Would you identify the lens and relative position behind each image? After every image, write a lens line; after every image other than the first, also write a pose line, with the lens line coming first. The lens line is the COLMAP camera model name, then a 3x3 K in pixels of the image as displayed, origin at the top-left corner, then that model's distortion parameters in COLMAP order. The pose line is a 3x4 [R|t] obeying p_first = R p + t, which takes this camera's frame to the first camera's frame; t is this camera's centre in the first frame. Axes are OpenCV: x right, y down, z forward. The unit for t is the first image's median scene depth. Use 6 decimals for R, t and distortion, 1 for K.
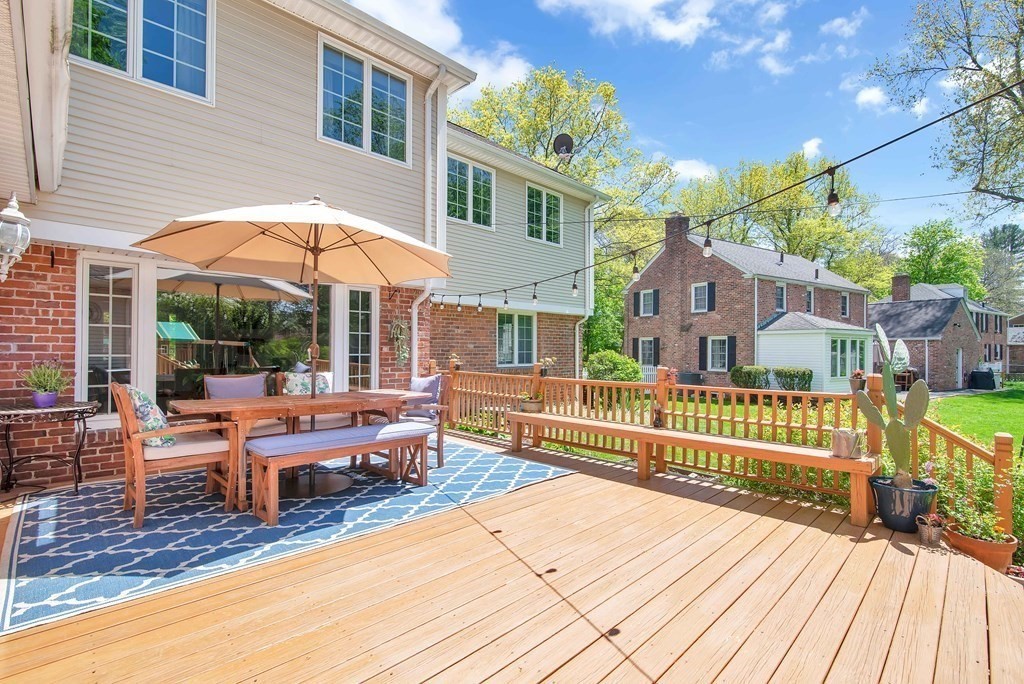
lens RADIAL K [[476.1, 0, 508.4], [0, 476.1, 345.1], [0, 0, 1]] dist [-0.015285, -0.000295]
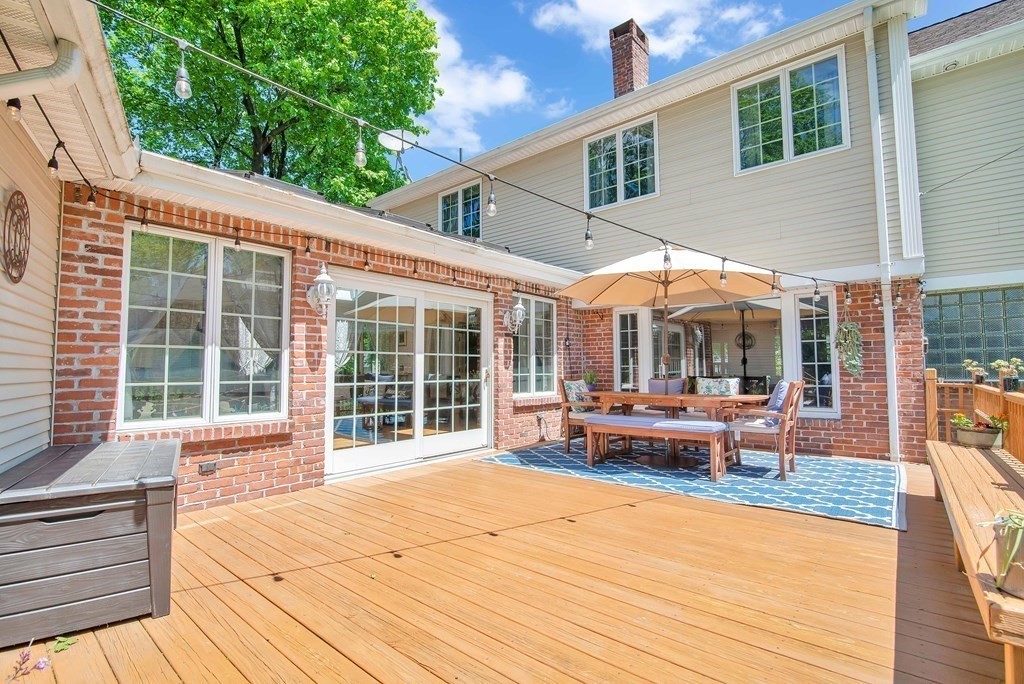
lens RADIAL K [[476.1, 0, 506.9], [0, 476.1, 343.8], [0, 0, 1]] dist [-0.015285, -0.000295]
pose [[0.076350, -0.067241, -0.994811, 0.860447], [0.014146, 0.997696, -0.066350, 0.051141], [0.996981, -0.009007, 0.077125, 0.455829]]
